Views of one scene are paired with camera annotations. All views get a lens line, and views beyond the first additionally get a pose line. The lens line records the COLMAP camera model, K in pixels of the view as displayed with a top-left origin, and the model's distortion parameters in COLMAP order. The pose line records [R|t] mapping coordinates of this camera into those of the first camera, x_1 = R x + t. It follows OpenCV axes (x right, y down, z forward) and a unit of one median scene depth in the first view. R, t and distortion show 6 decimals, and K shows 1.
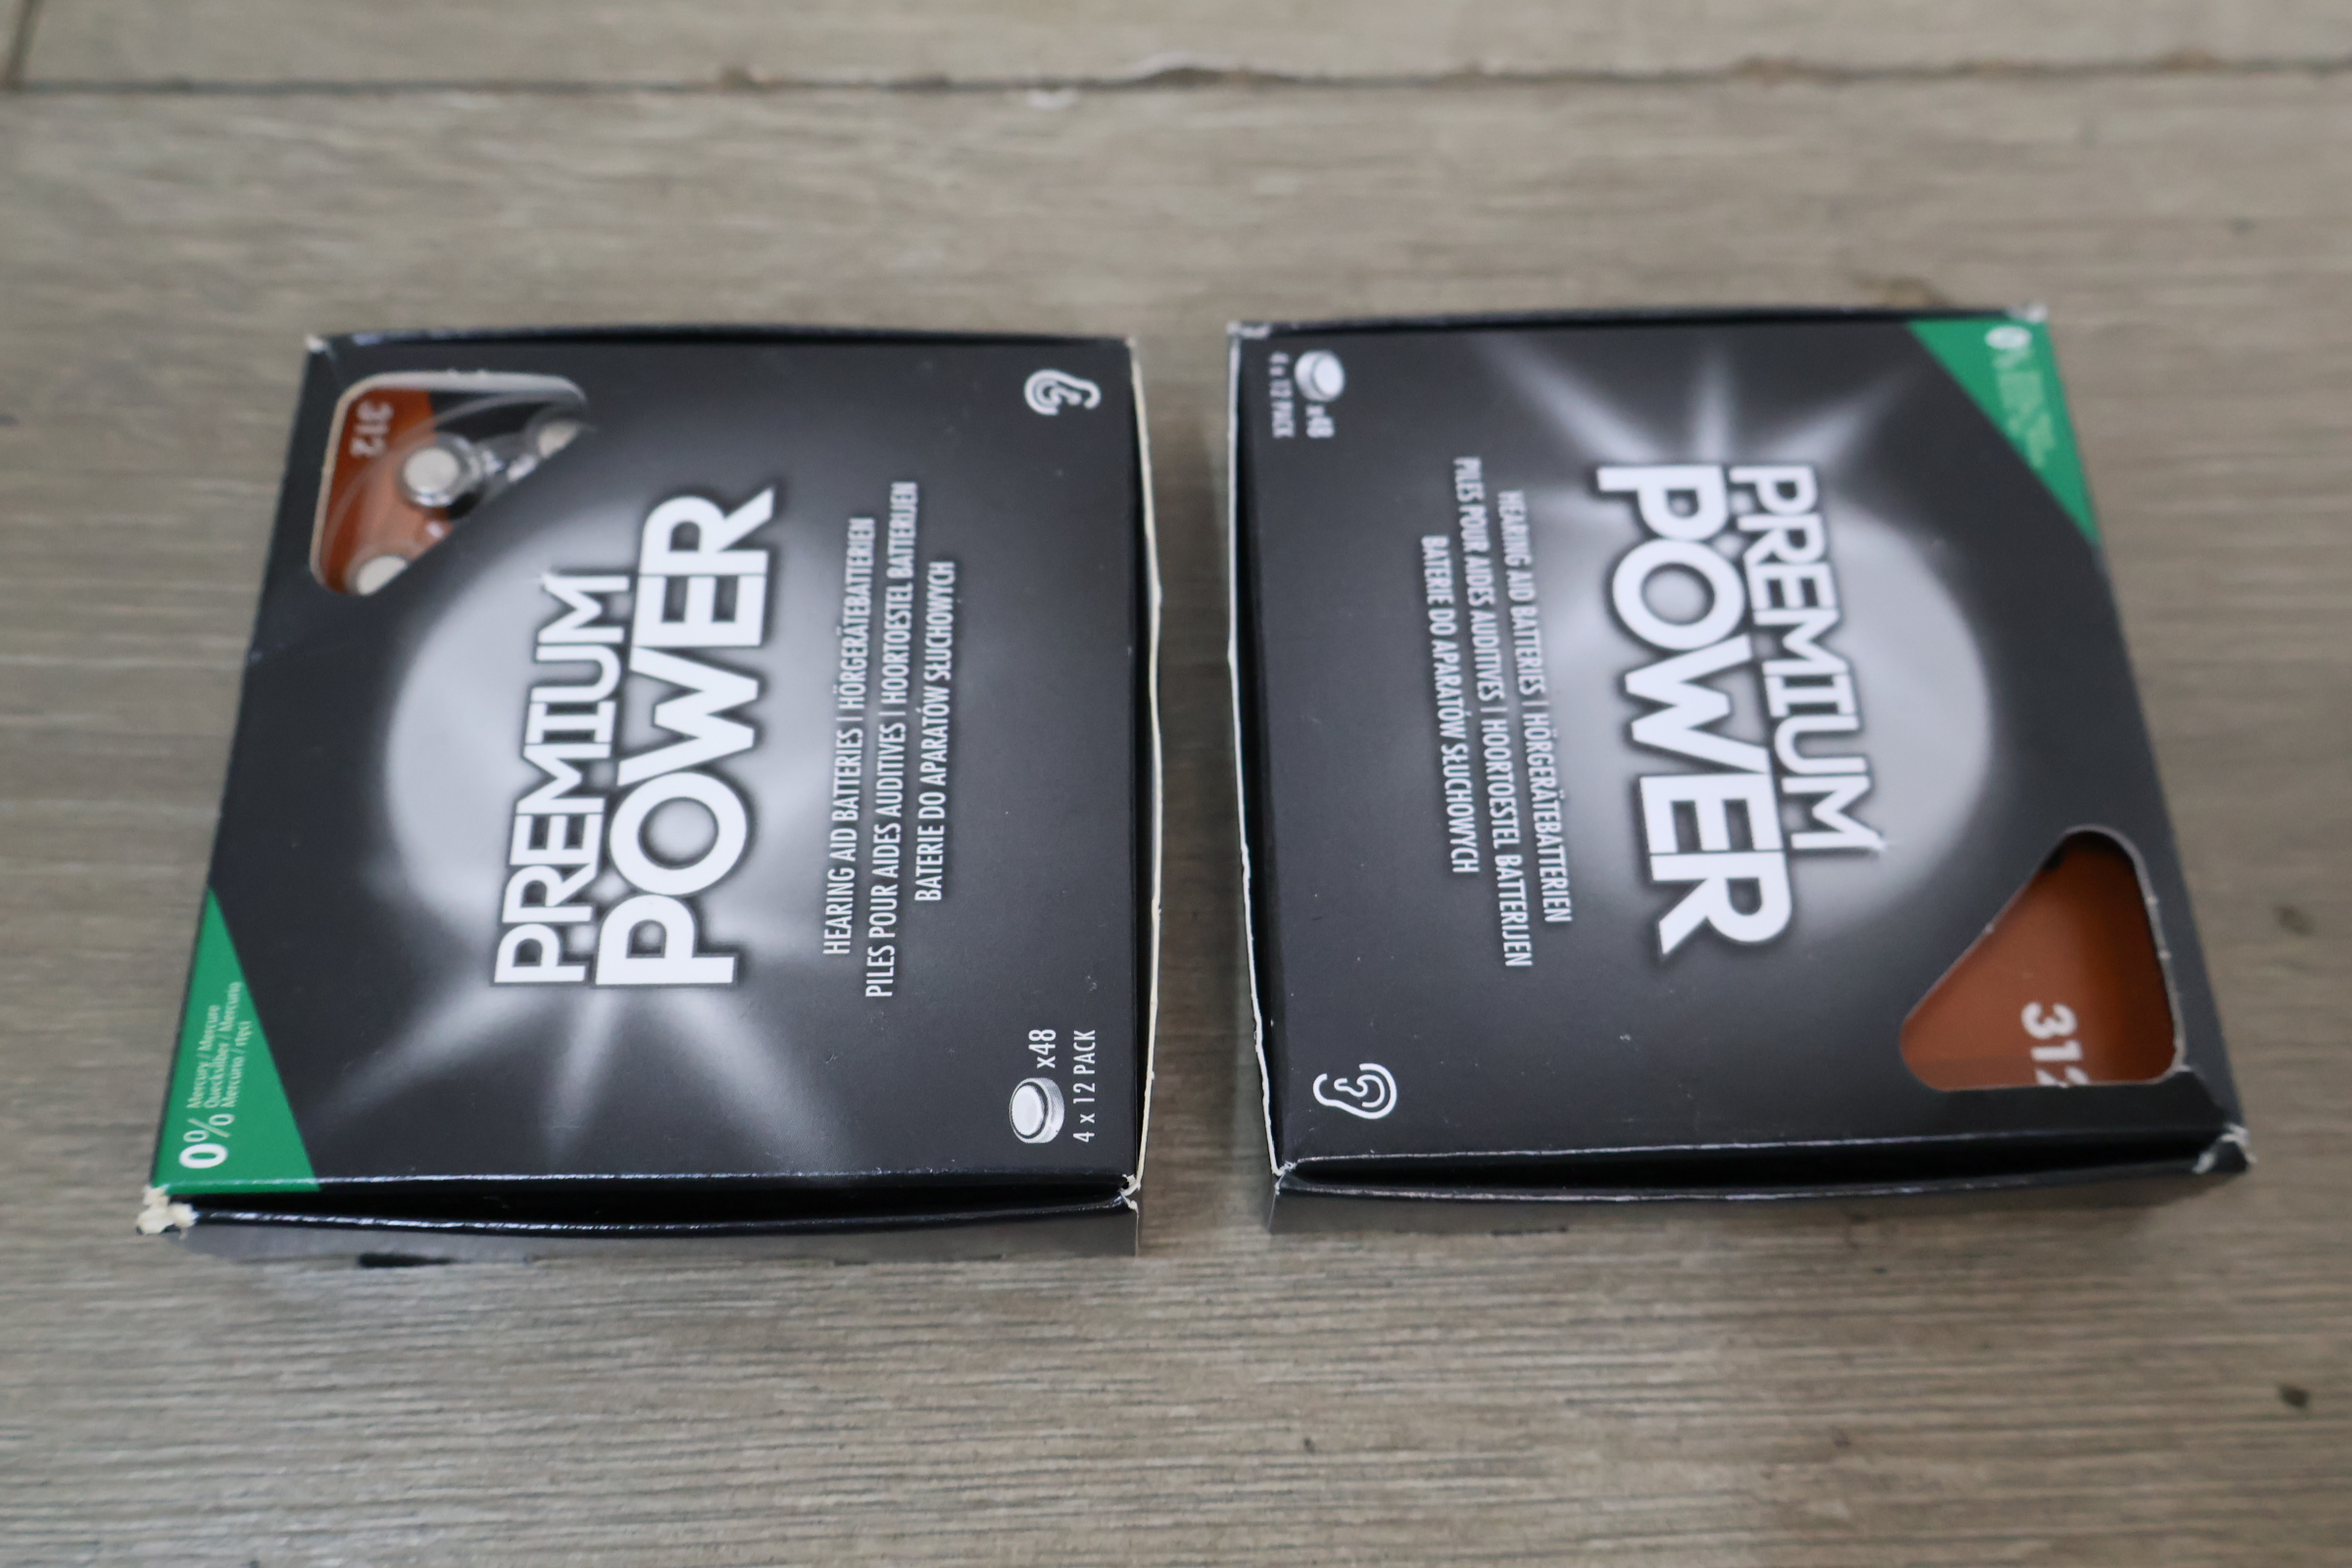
lens RADIAL K [[2227.8, 0, 1176.0], [0, 2227.8, 784.0], [0, 0, 1]] dist [0.012014, 0.007476]
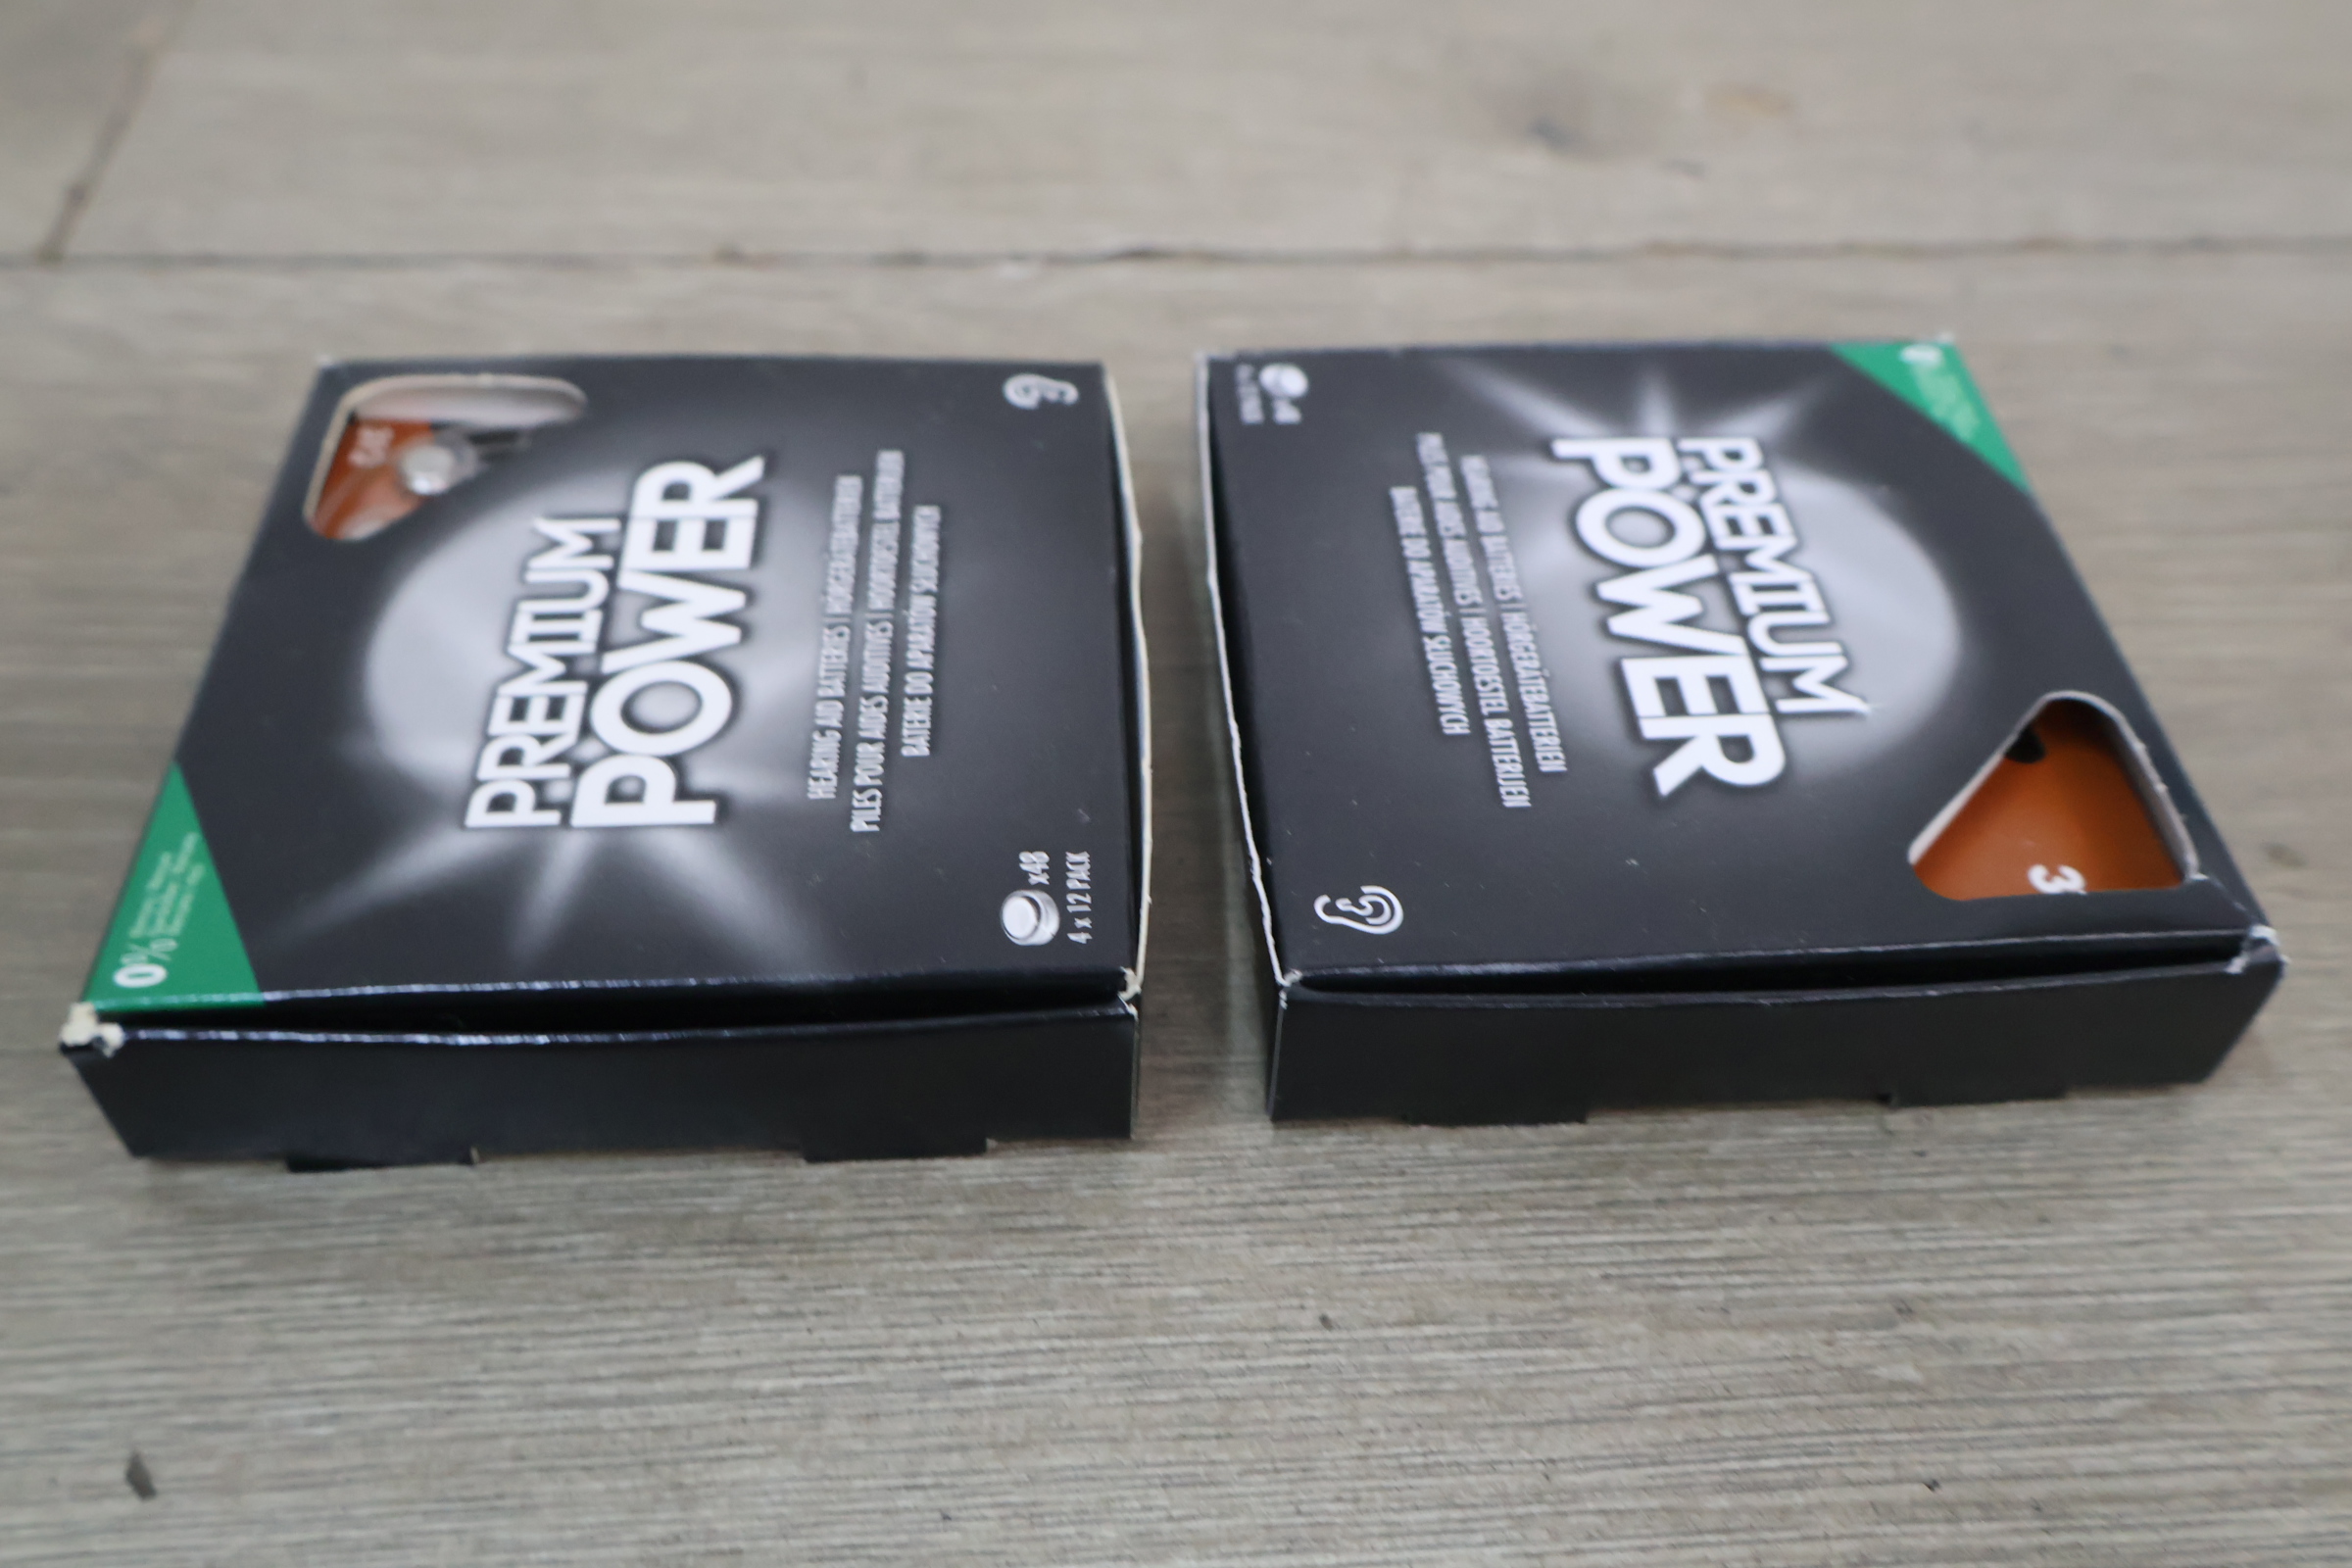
lens RADIAL K [[2212.3, 0, 1173.5], [0, 2212.3, 675.2], [0, 0, 1]] dist [0.016262, 0.002668]
pose [[0.999339, -0.012196, 0.034259, -0.029796], [0.022566, 0.946737, -0.321215, 0.329878], [-0.028516, 0.321776, 0.946386, 0.059644]]
